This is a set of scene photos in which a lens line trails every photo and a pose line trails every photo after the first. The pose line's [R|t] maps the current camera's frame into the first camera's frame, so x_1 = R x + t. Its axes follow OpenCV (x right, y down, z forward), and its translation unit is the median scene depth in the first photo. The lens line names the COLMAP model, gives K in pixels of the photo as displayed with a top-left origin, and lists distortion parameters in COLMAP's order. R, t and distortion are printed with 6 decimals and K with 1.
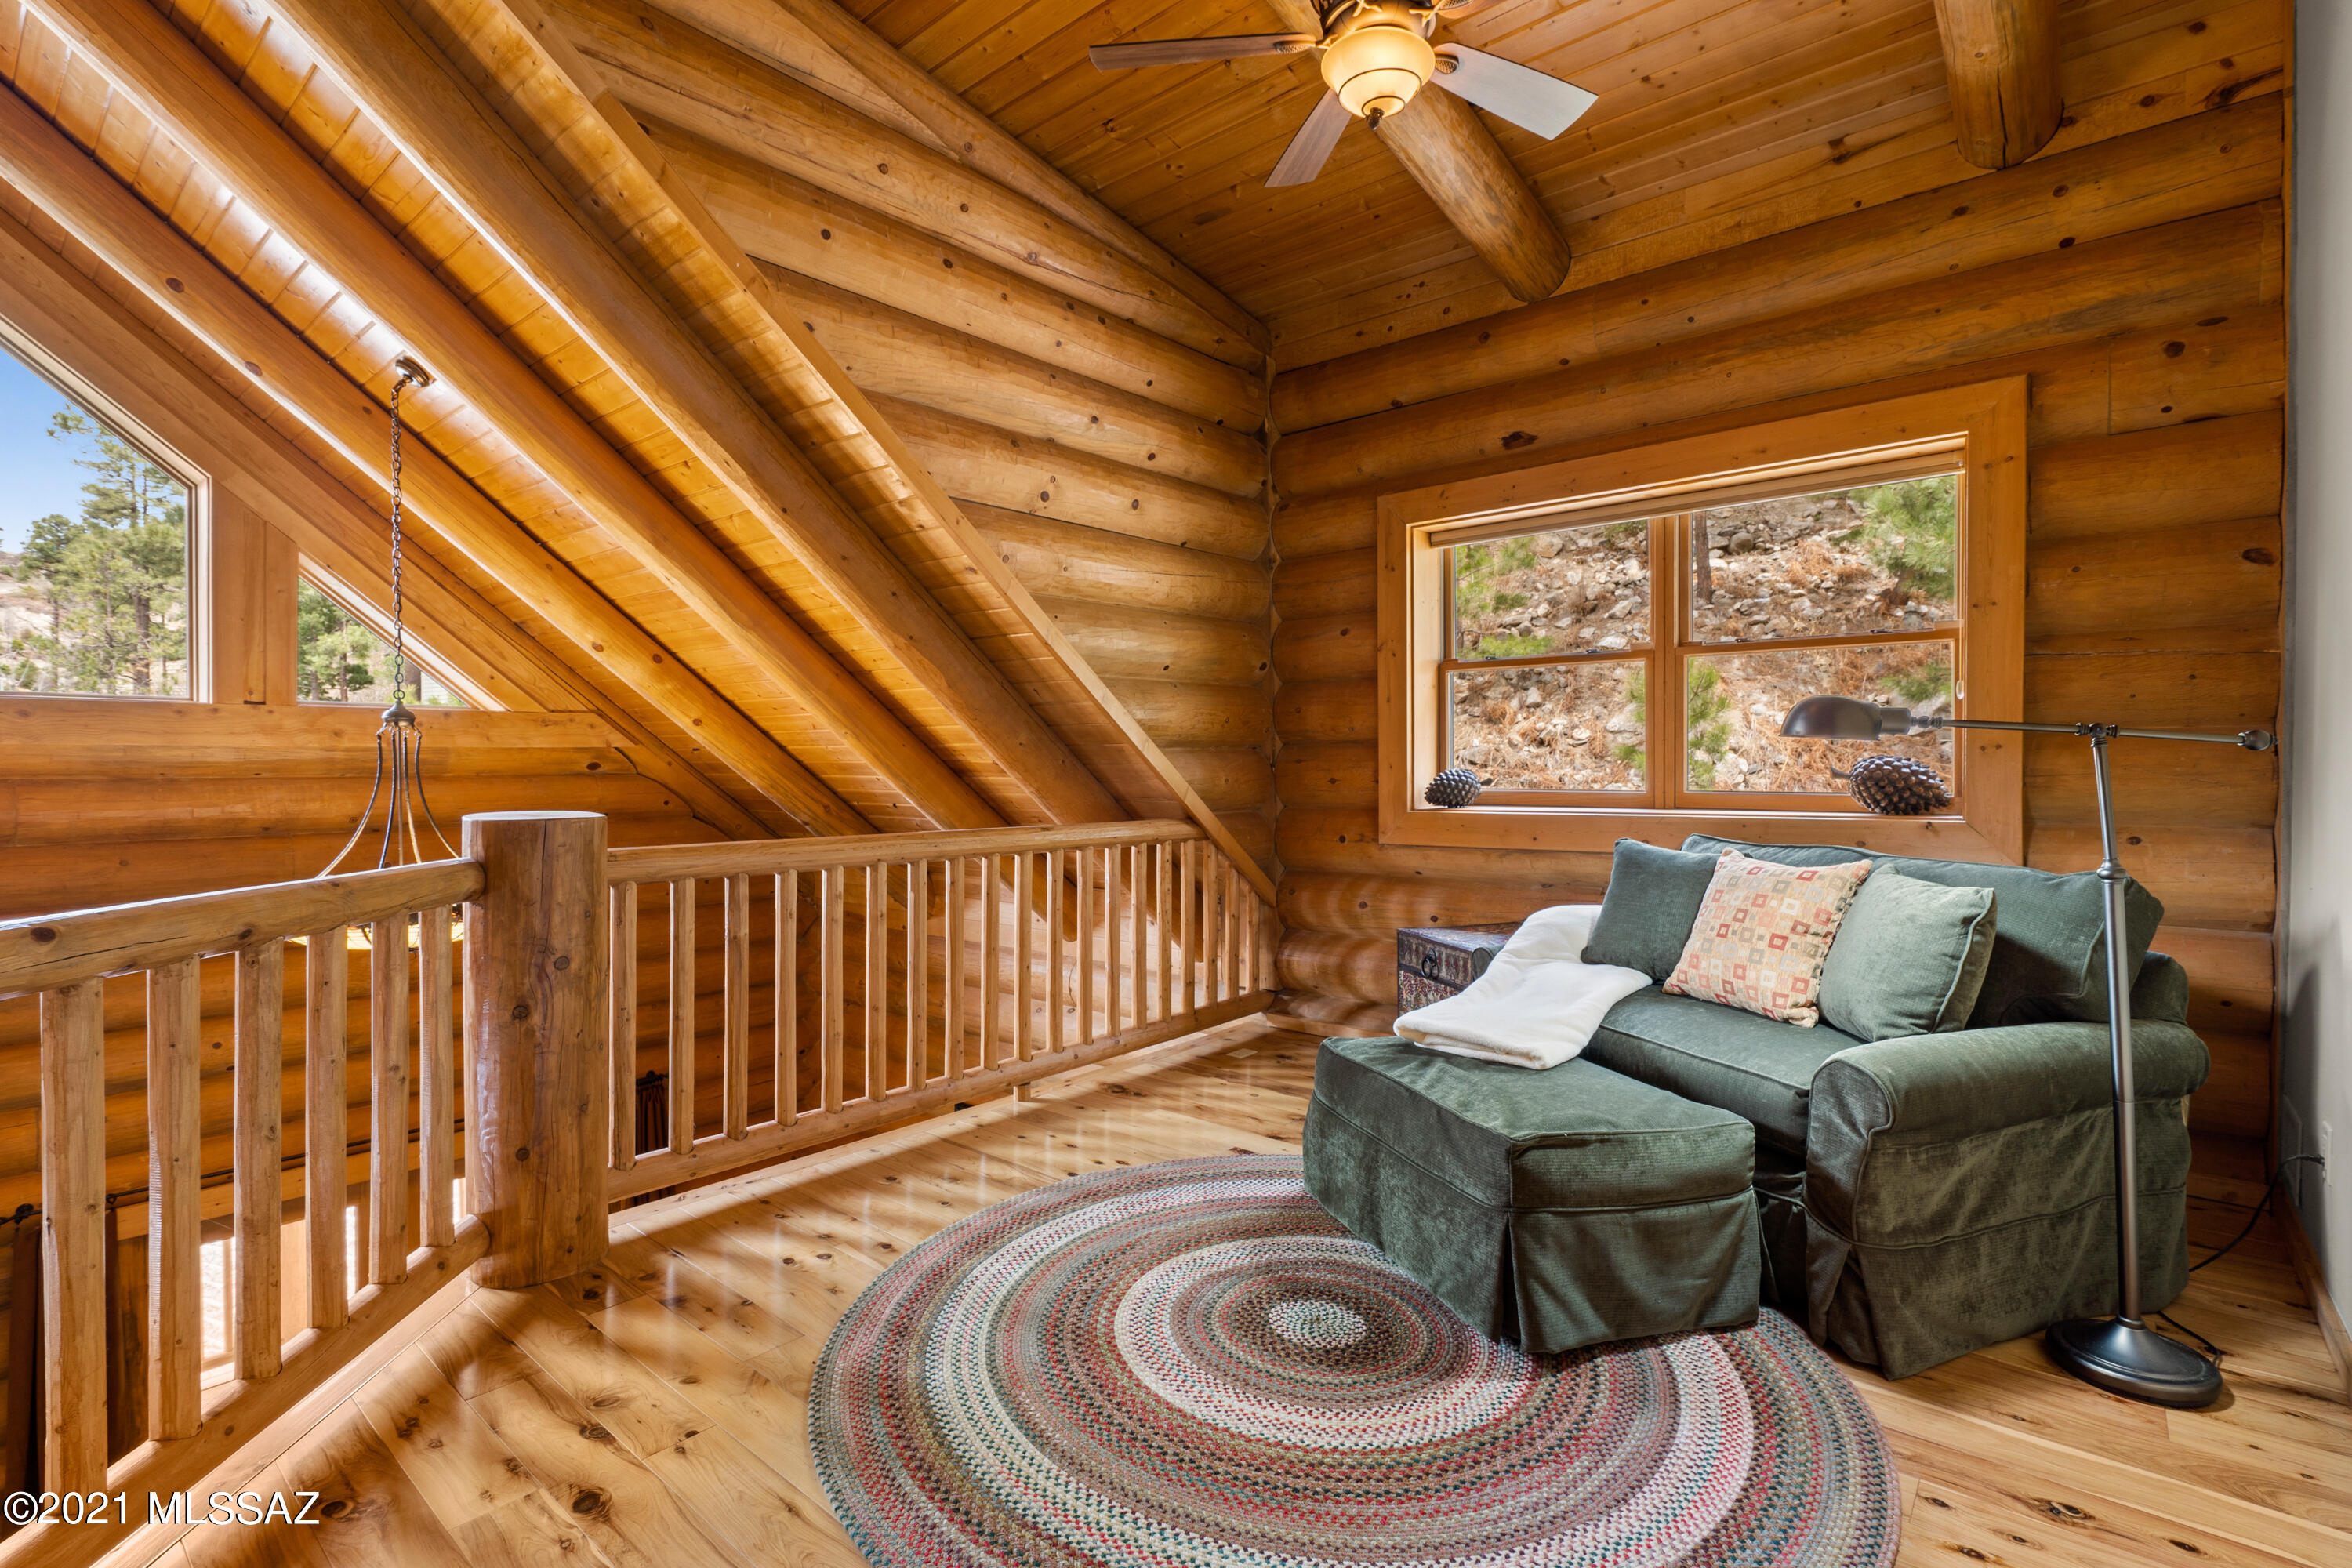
lens RADIAL K [[1094.7, 0, 1174.8], [0, 1094.7, 778.9], [0, 0, 1]] dist [0.001606, 0.000372]
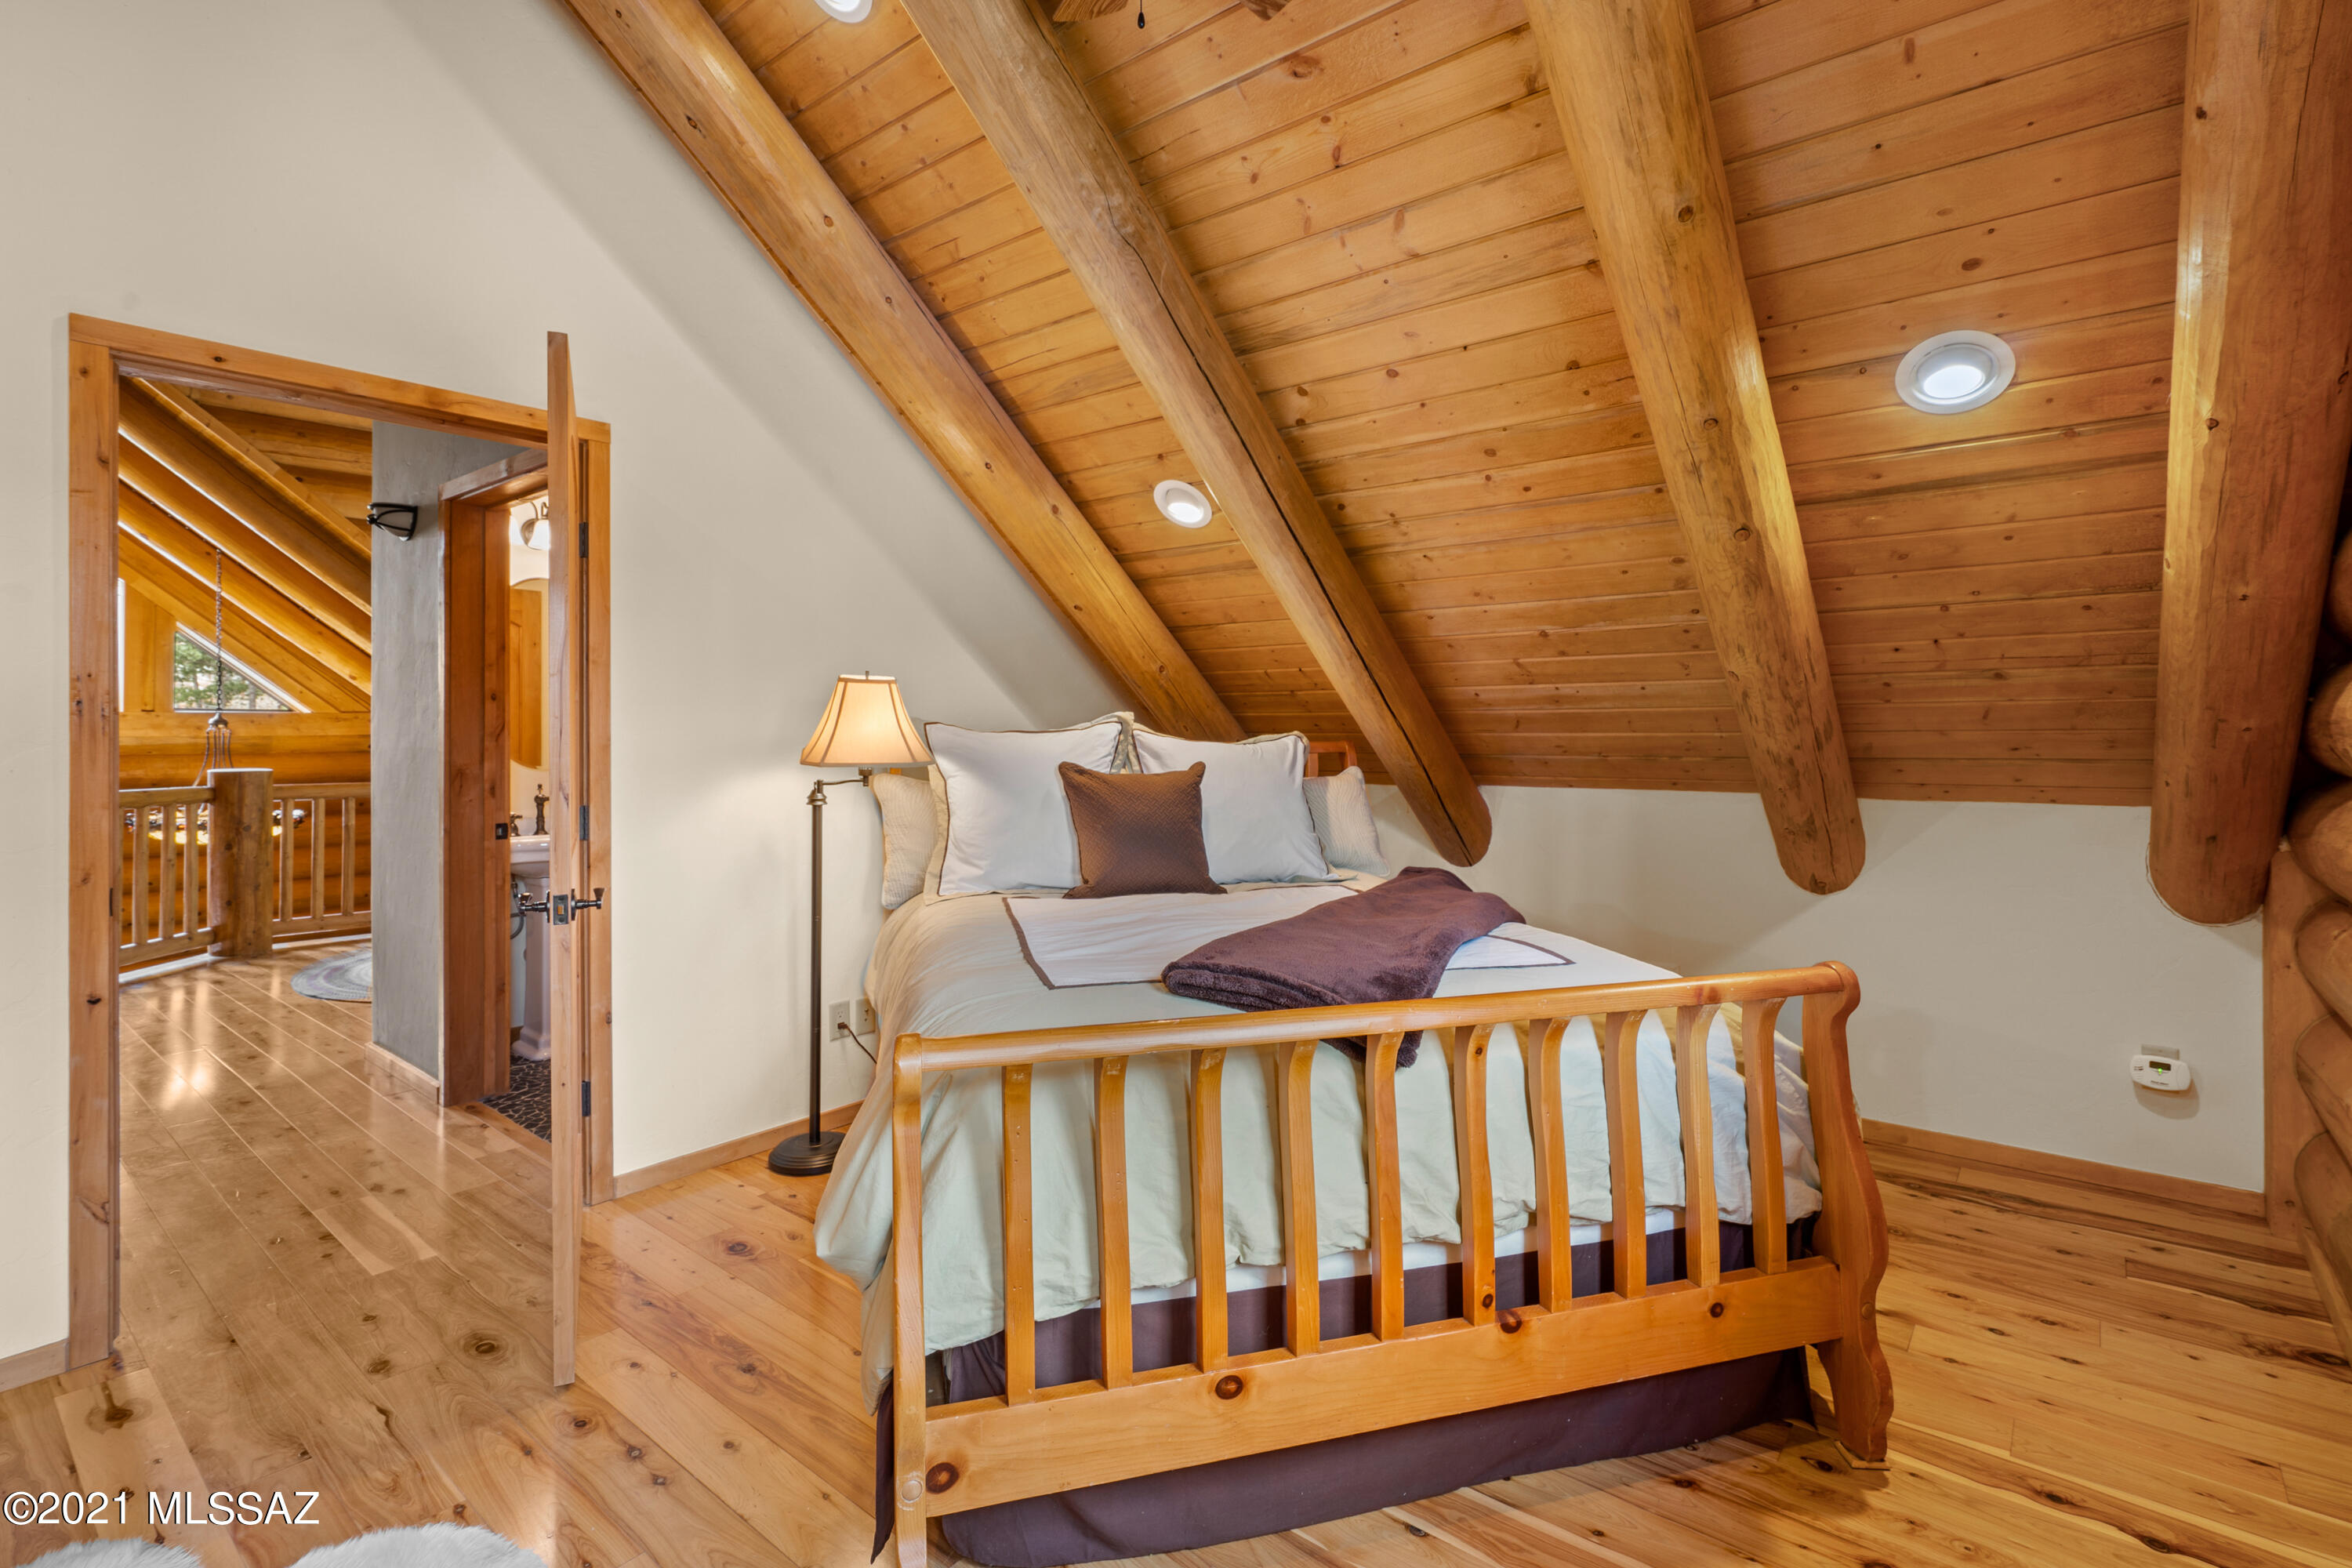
lens RADIAL K [[1103.1, 0, 1177.4], [0, 1103.1, 748.1], [0, 0, 1]] dist [-0.001636, 0.000341]
pose [[0.999703, 0.000558, 0.024378, 1.287289], [-0.000424, 0.999985, -0.005484, -0.003631], [-0.024381, 0.005472, 0.999688, -1.346897]]
